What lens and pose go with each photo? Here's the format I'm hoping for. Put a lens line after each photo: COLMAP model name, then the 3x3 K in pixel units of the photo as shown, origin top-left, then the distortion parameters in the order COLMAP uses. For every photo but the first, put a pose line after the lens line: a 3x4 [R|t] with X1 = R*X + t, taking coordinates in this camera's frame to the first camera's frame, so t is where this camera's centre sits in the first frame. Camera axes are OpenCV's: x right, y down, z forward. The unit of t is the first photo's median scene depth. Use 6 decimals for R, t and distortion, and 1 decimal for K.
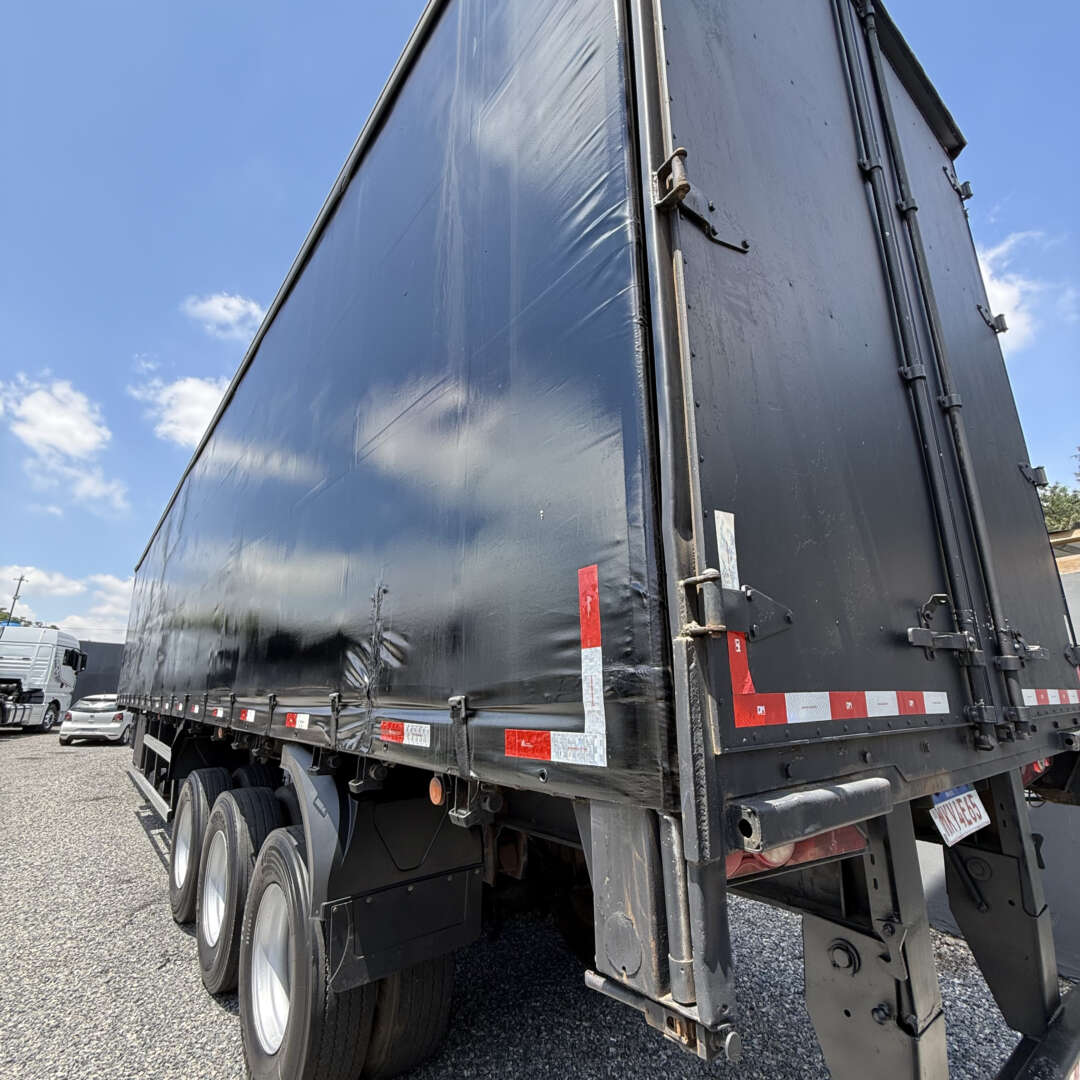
lens RADIAL K [[572.5, 0, 538.9], [0, 572.5, 537.8], [0, 0, 1]] dist [-0.001161, 0.000363]
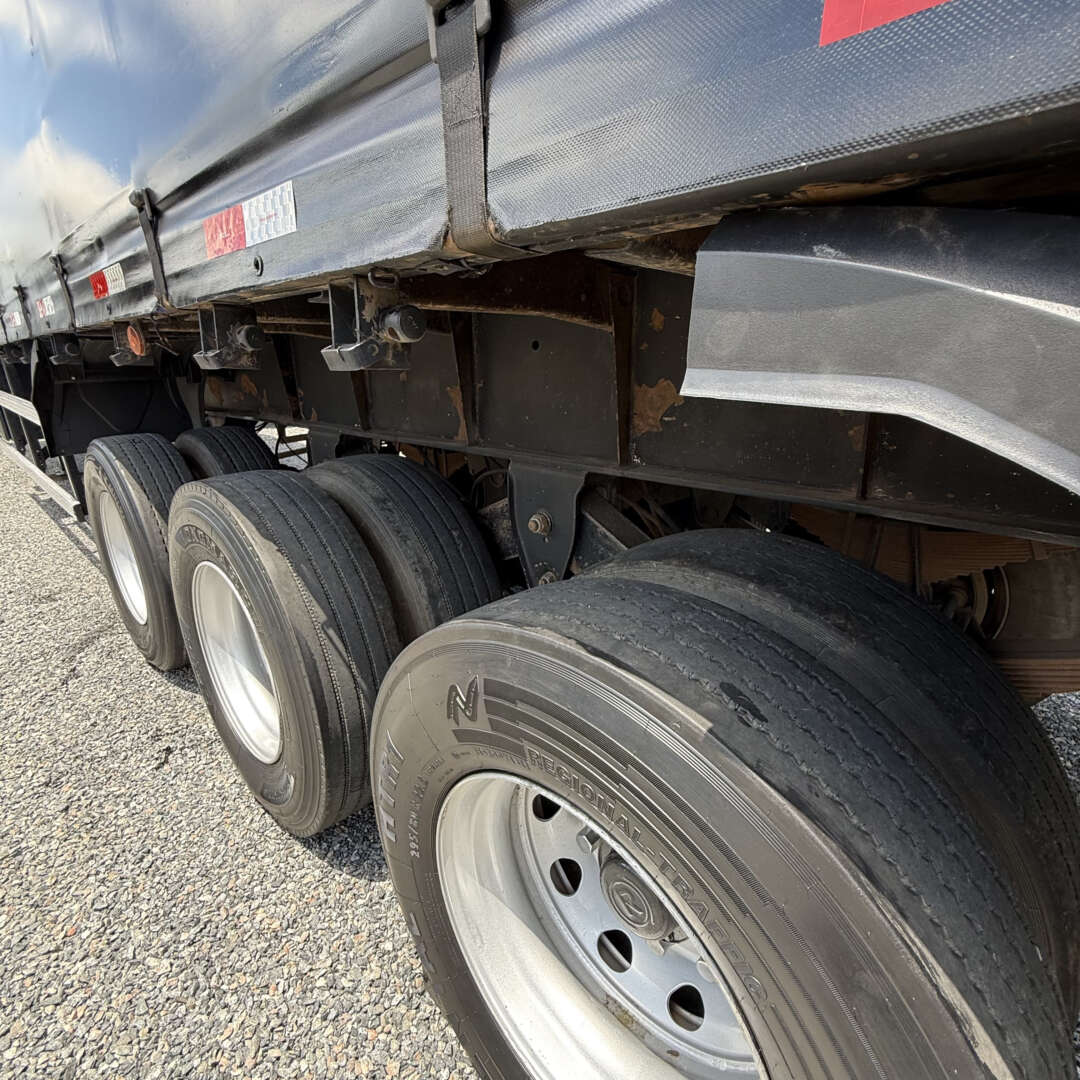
lens RADIAL K [[574.6, 0, 538.5], [0, 574.6, 537.9], [0, 0, 1]] dist [-0.000046, -0.000492]
pose [[0.989974, -0.040379, 0.135353, -0.289424], [-0.037963, 0.846944, 0.530325, 0.197932], [-0.136050, -0.530146, 0.836920, 0.479122]]
